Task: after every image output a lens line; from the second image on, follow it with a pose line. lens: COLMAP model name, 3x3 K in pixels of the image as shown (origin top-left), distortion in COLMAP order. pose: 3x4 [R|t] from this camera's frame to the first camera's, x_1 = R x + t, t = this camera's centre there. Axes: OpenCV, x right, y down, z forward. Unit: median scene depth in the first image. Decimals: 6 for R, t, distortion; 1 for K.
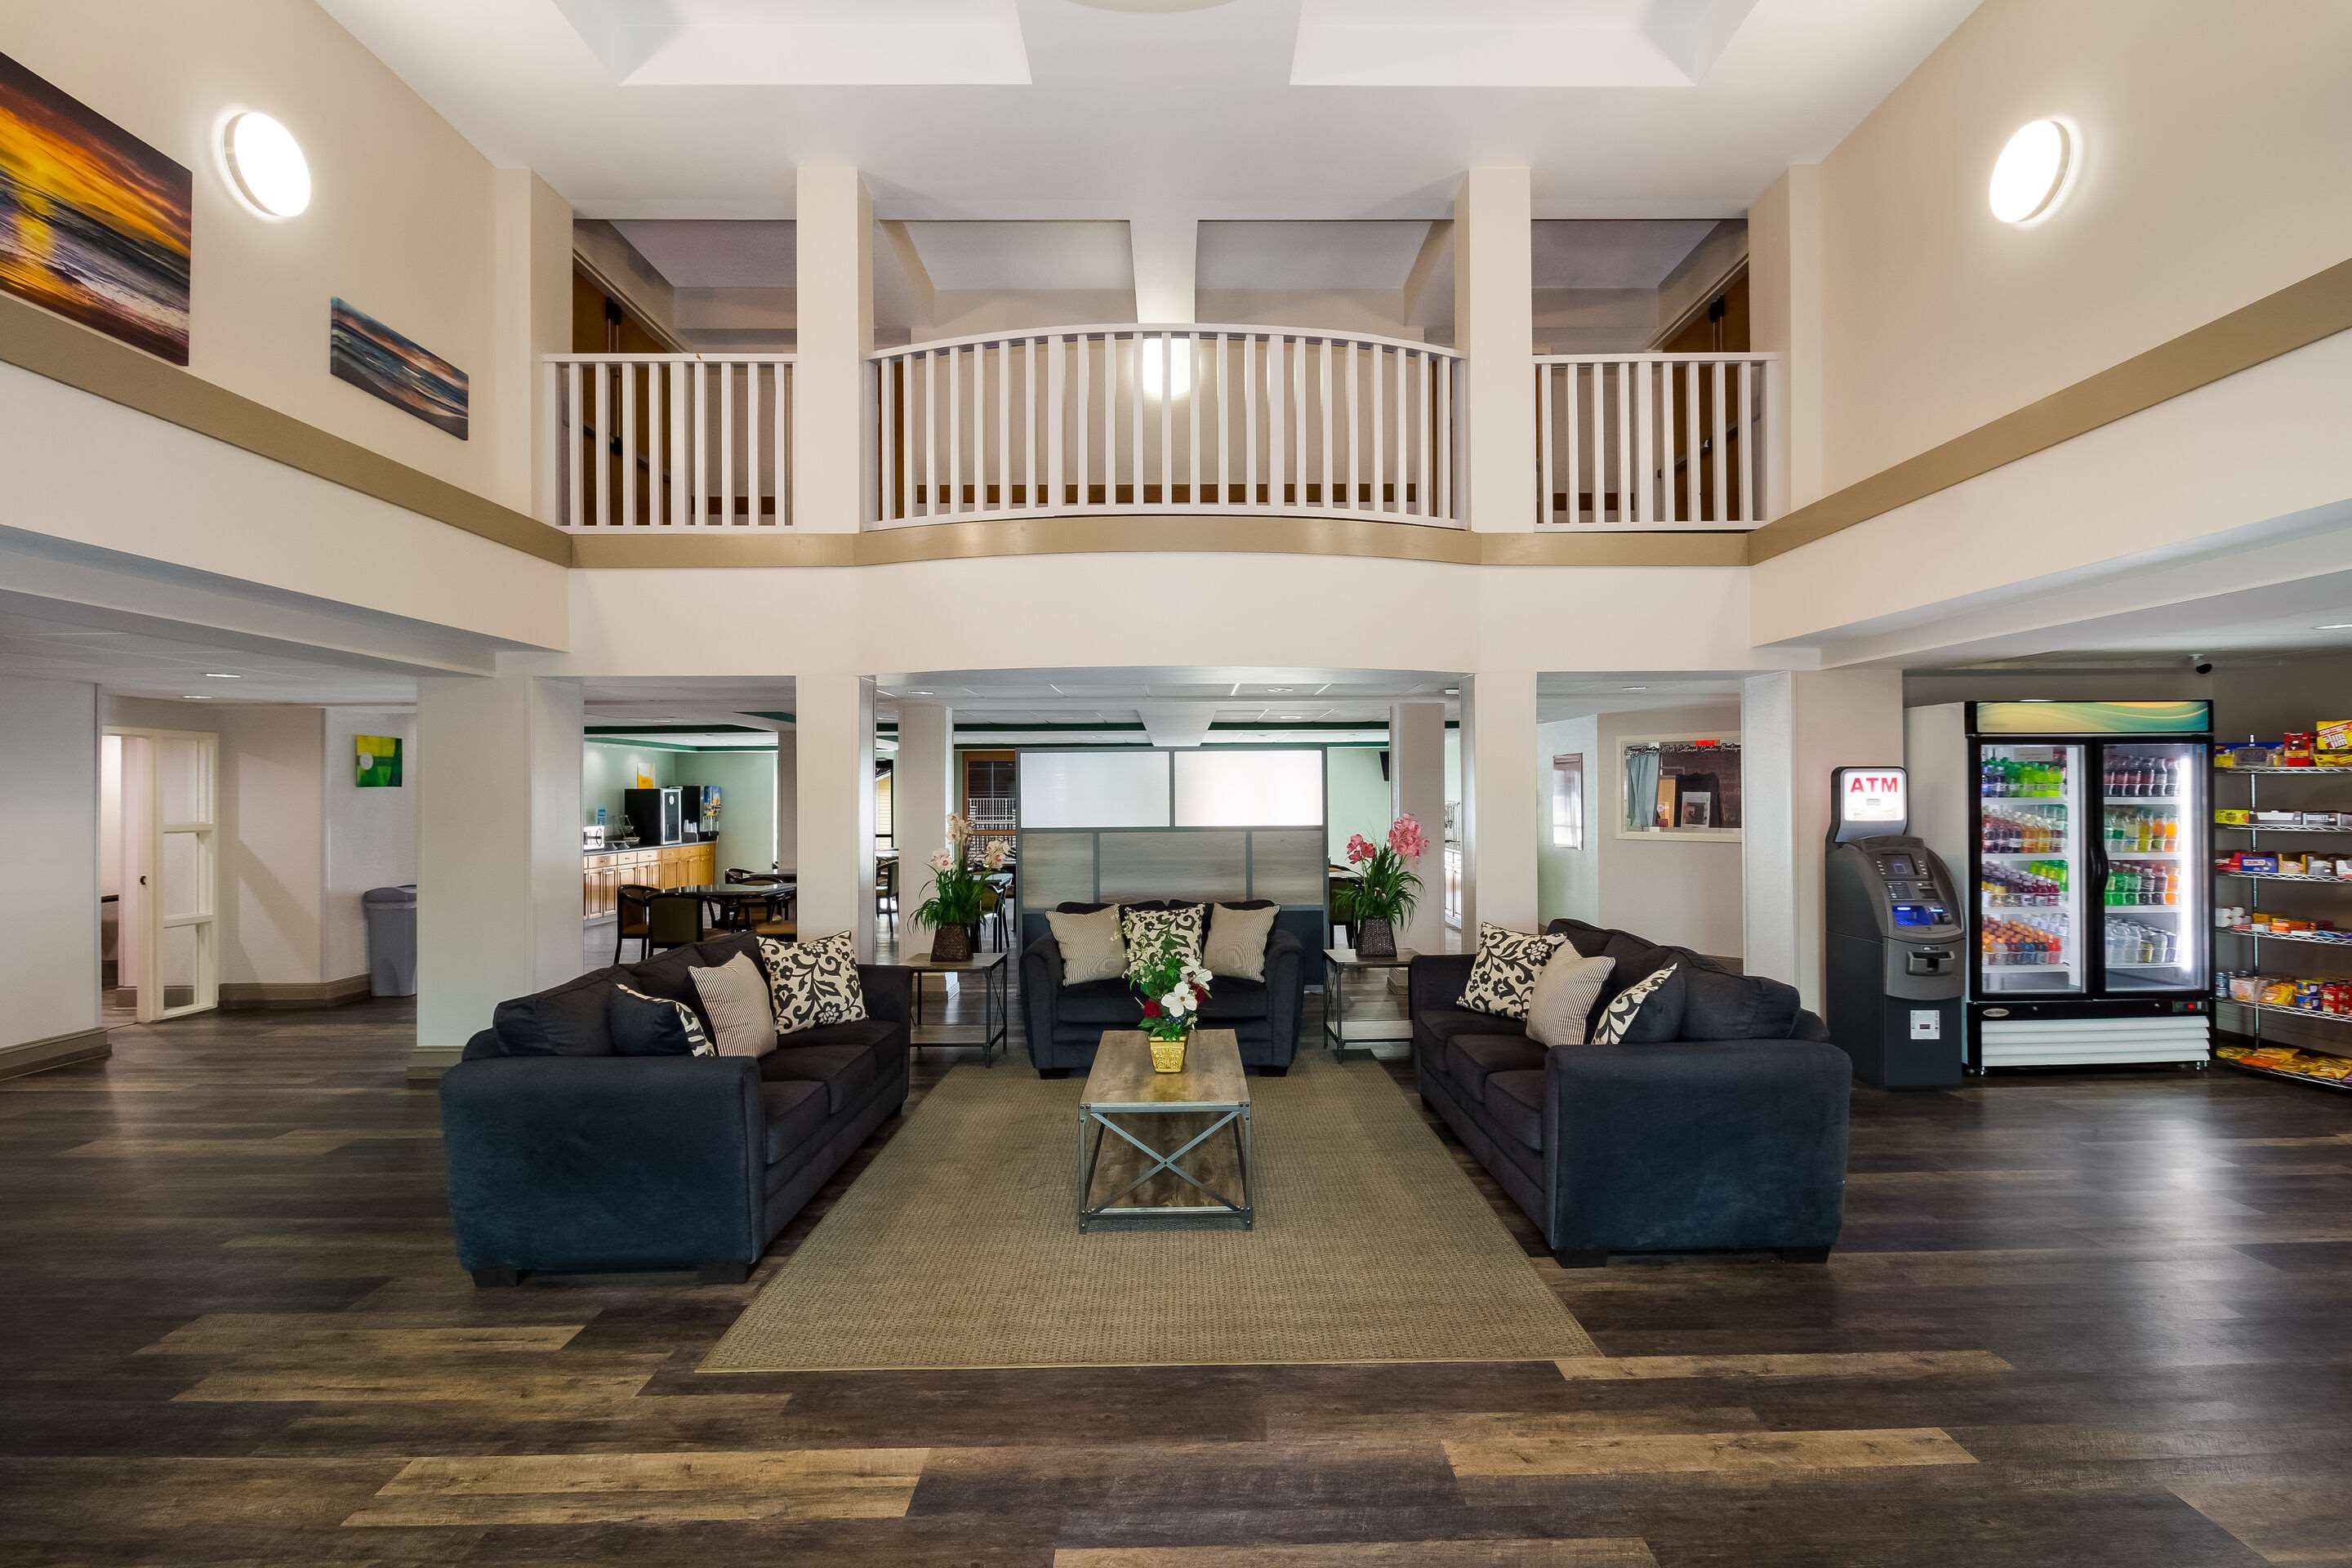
lens RADIAL K [[1164.3, 0, 1234.3], [0, 1164.3, 802.3], [0, 0, 1]] dist [-0.011517, -0.008073]
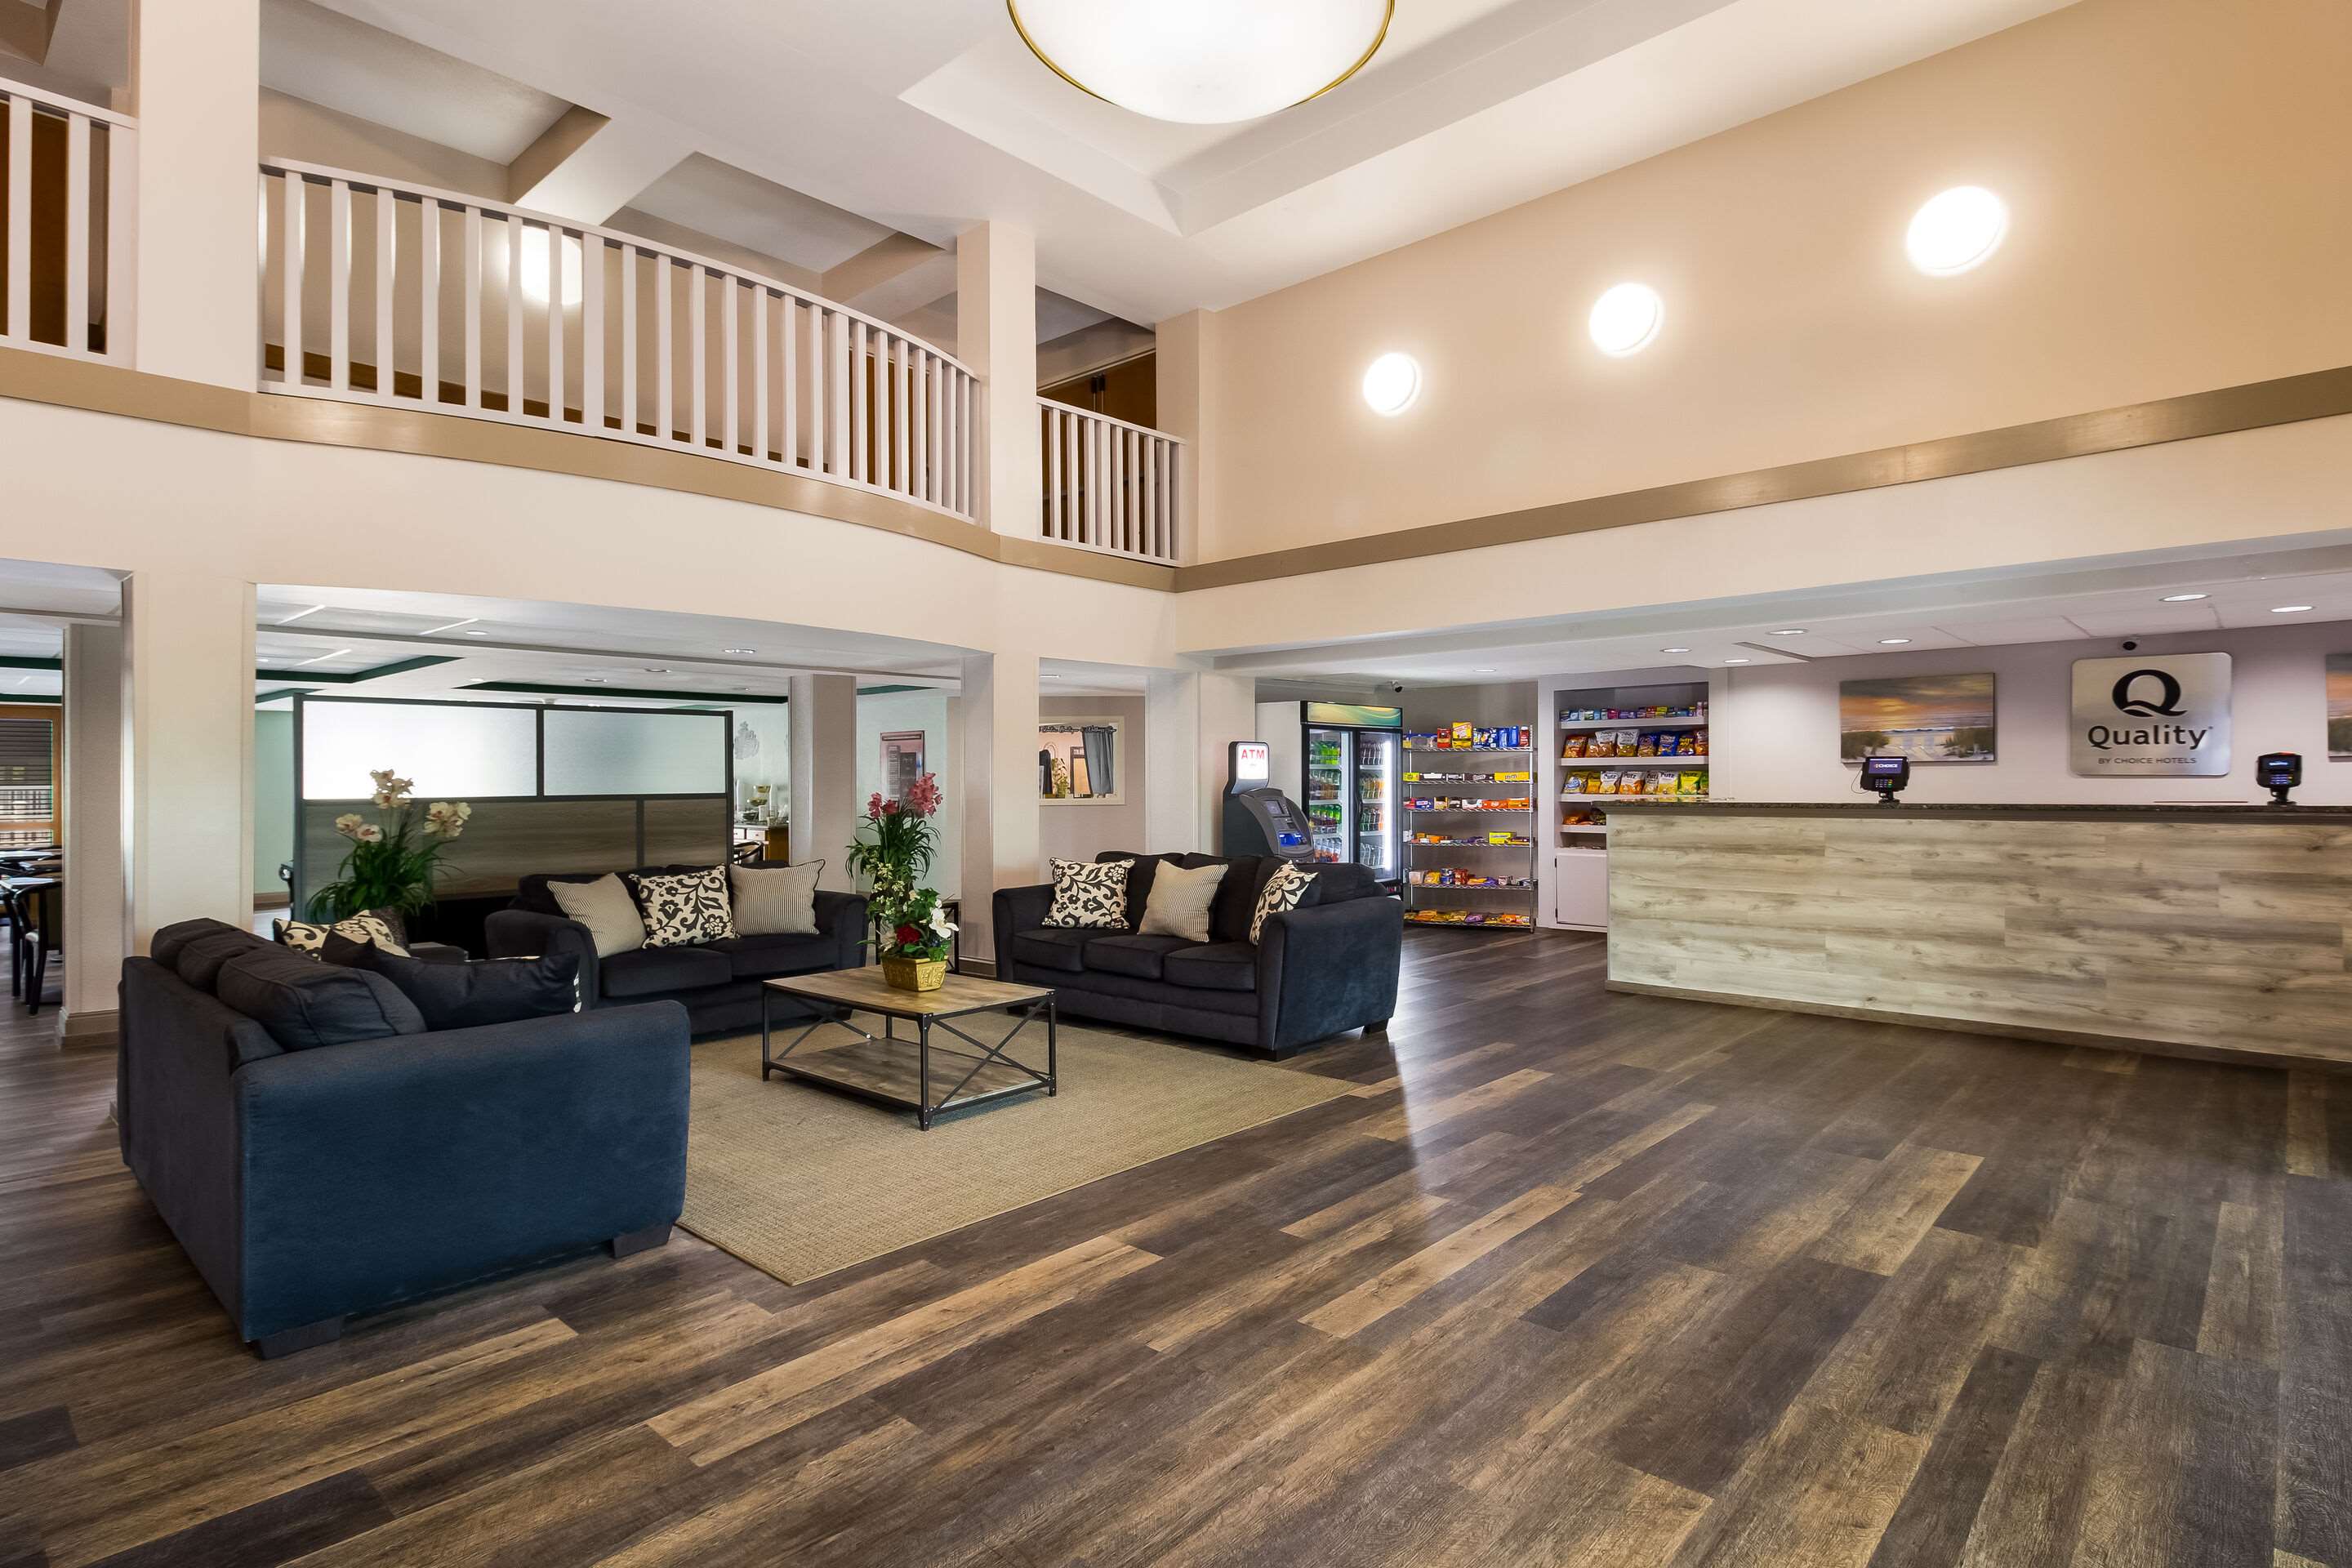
lens RADIAL K [[1162.6, 0, 1285.2], [0, 1162.6, 794.3], [0, 0, 1]] dist [-0.002694, -0.004358]
pose [[0.664998, -0.003660, 0.746836, -0.540204], [-0.003408, 0.999963, 0.007936, 0.025001], [-0.746837, -0.007823, 0.664961, -0.008772]]
